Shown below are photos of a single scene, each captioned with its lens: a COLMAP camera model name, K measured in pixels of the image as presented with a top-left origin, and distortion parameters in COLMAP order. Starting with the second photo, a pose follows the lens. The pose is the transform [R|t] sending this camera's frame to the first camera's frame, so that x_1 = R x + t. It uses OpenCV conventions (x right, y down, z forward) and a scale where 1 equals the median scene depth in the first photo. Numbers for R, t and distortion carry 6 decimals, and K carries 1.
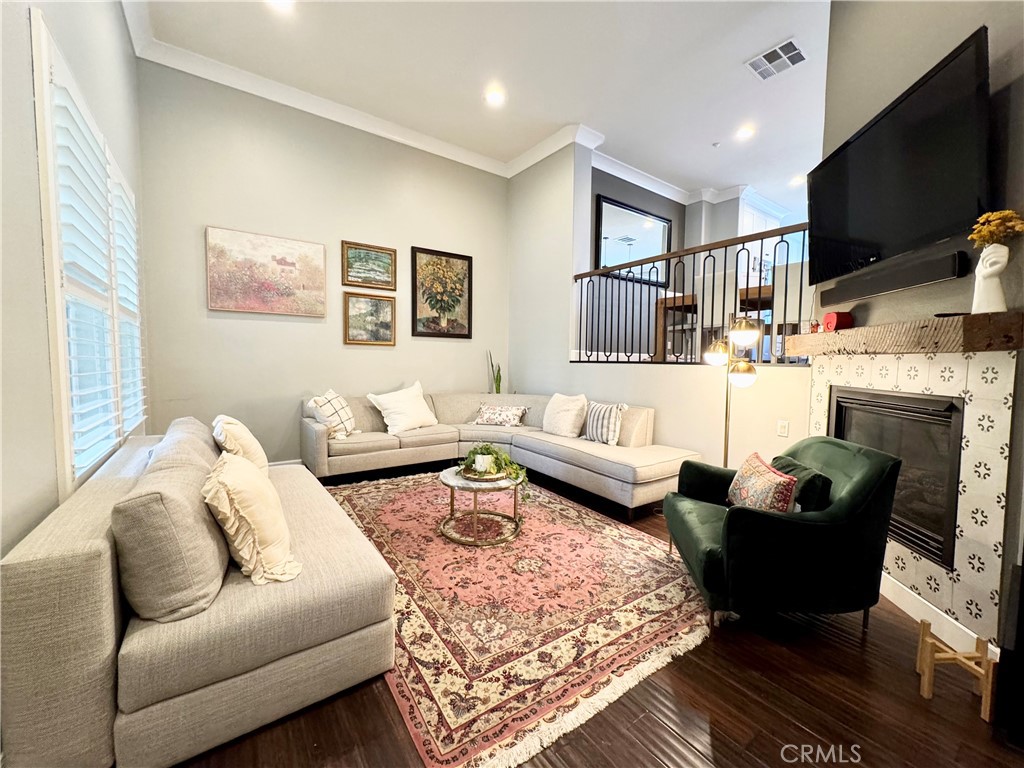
lens RADIAL K [[408.4, 0, 512.0], [0, 408.4, 384.0], [0, 0, 1]] dist [-0.000919, 0.000018]
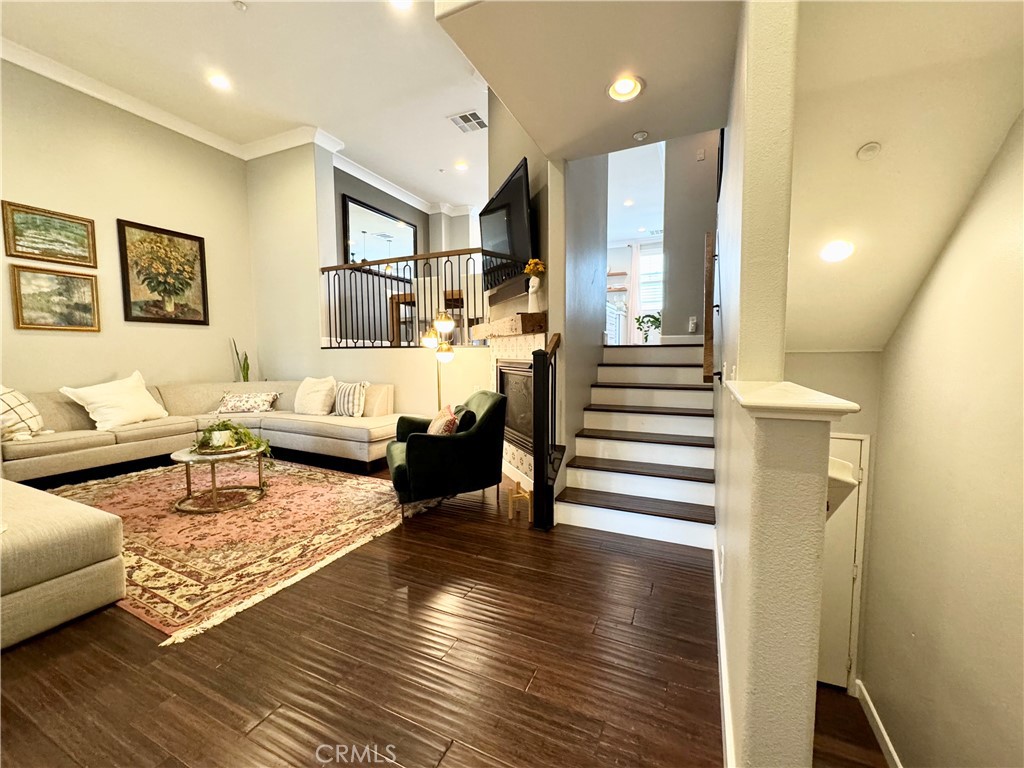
lens RADIAL K [[410.4, 0, 512.9], [0, 410.4, 384.9], [0, 0, 1]] dist [-0.003457, -0.000170]
pose [[0.869384, -0.052473, 0.491344, 0.056139], [0.042718, 0.998604, 0.031061, 0.037766], [-0.492288, -0.006015, 0.870412, -0.239785]]
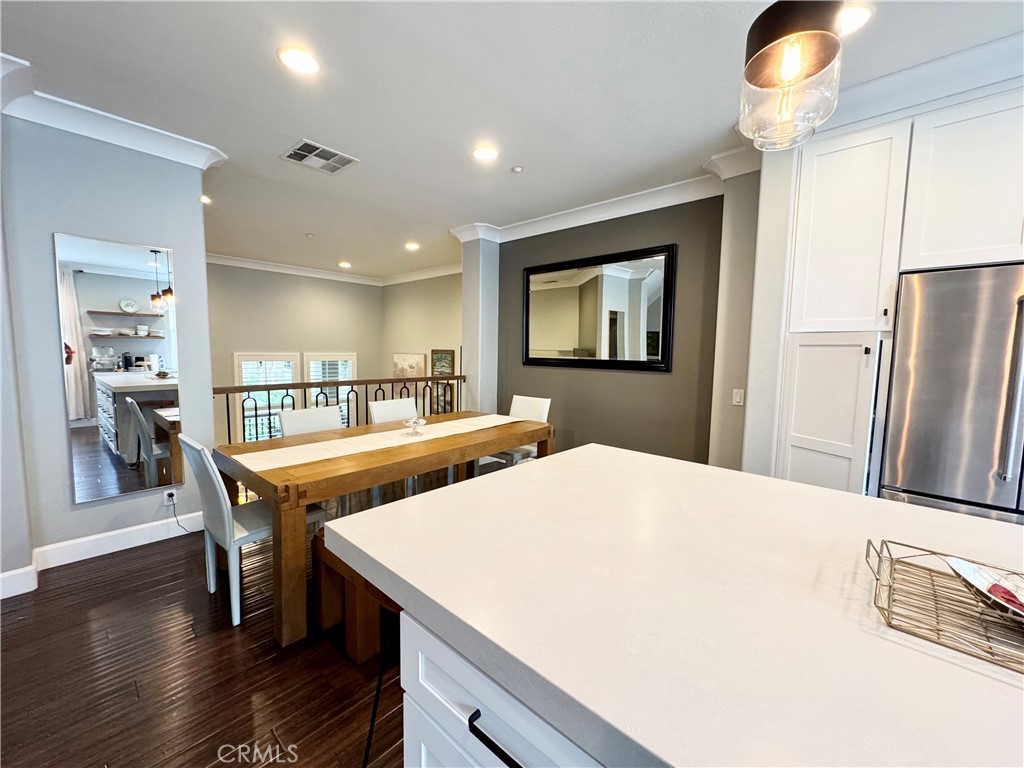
lens RADIAL K [[410.4, 0, 512.9], [0, 410.4, 384.9], [0, 0, 1]] dist [-0.003457, -0.000170]
pose [[0.213799, 0.075735, -0.973938, 1.429400], [-0.067238, 0.995767, 0.062672, -0.391042], [0.974561, 0.052086, 0.217986, 1.122743]]
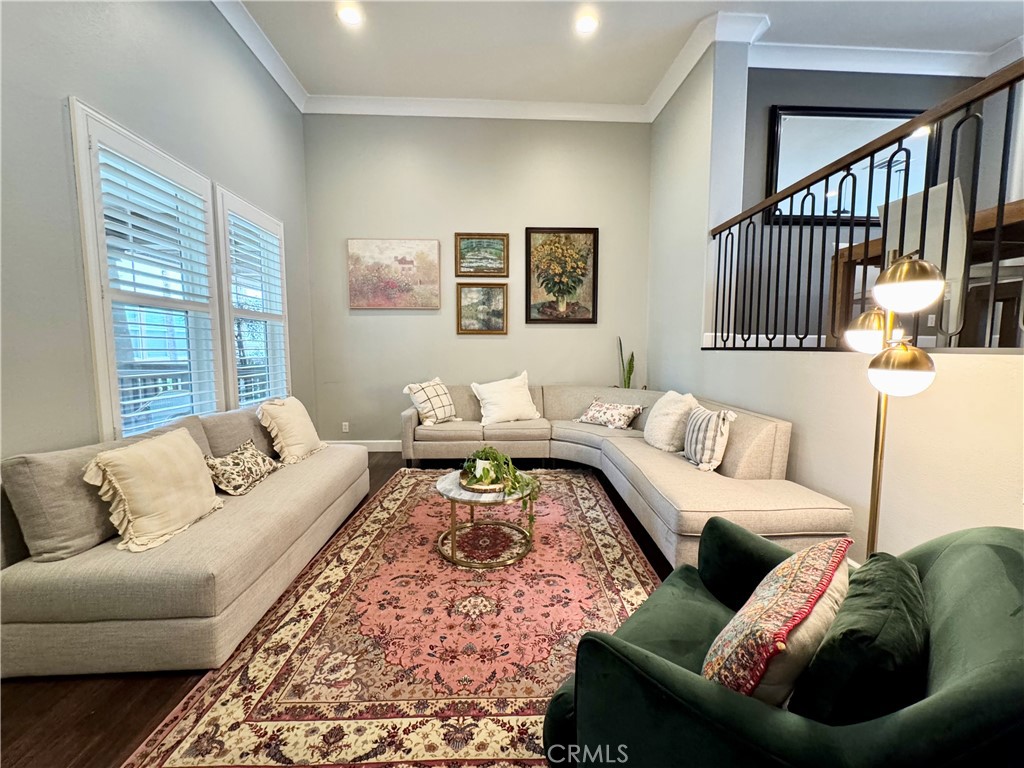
lens RADIAL K [[410.4, 0, 512.9], [0, 410.4, 384.9], [0, 0, 1]] dist [-0.003457, -0.000170]
pose [[0.839962, 0.037195, -0.541369, 0.324895], [-0.022199, 0.999168, 0.034205, -0.009058], [0.542191, -0.016713, 0.840089, 0.237265]]
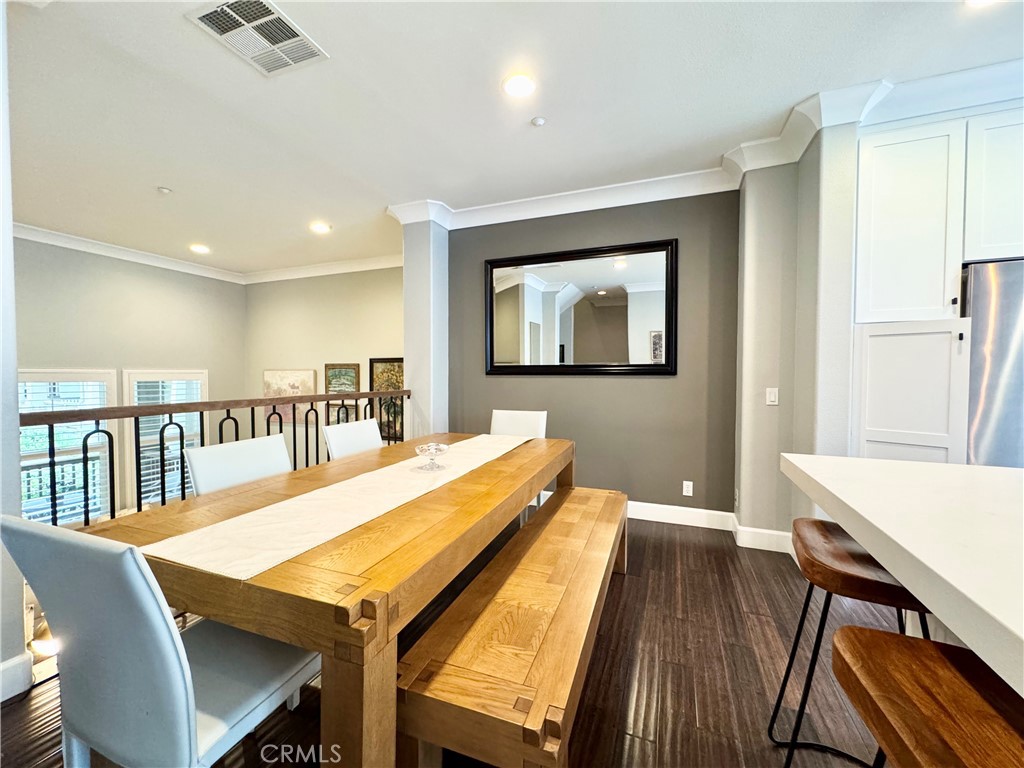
lens RADIAL K [[410.4, 0, 512.9], [0, 410.4, 384.9], [0, 0, 1]] dist [-0.003457, -0.000170]
pose [[0.543055, 0.011951, -0.839612, 1.147799], [-0.041693, 0.999049, -0.012746, -0.342212], [0.838661, 0.041927, 0.543037, 0.926499]]
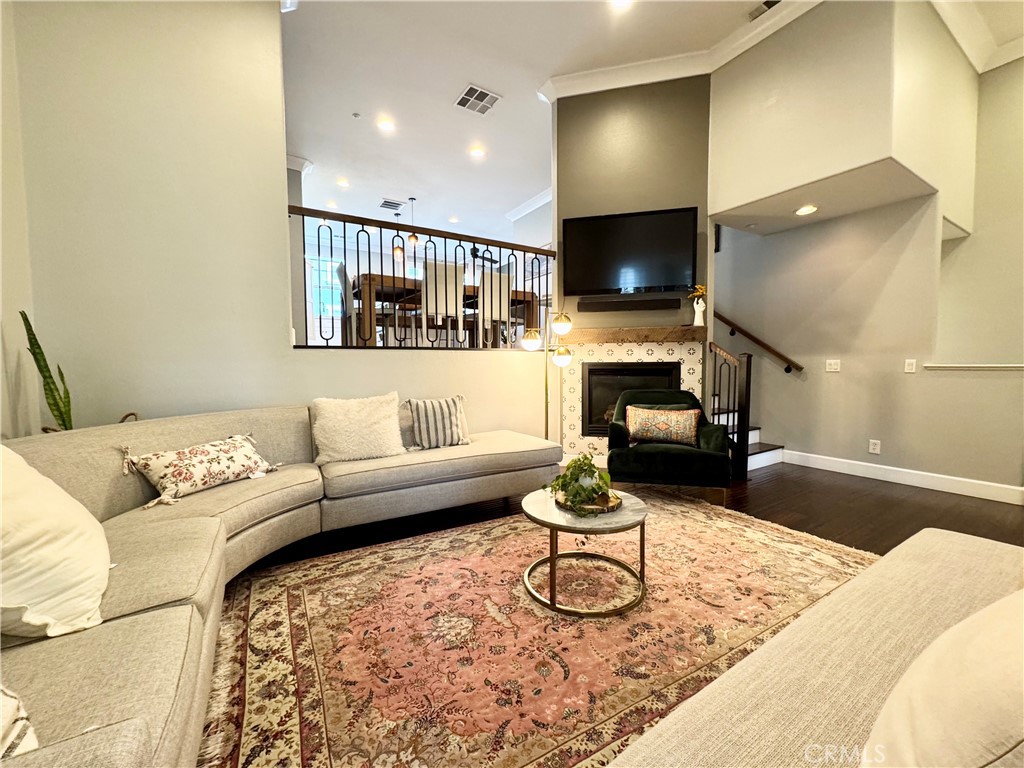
lens RADIAL K [[410.4, 0, 512.9], [0, 410.4, 384.9], [0, 0, 1]] dist [-0.003457, -0.000170]
pose [[0.059756, -0.064677, 0.996116, -0.563982], [0.066090, 0.995966, 0.060703, -0.017457], [-0.996023, 0.062206, 0.063789, 0.800842]]
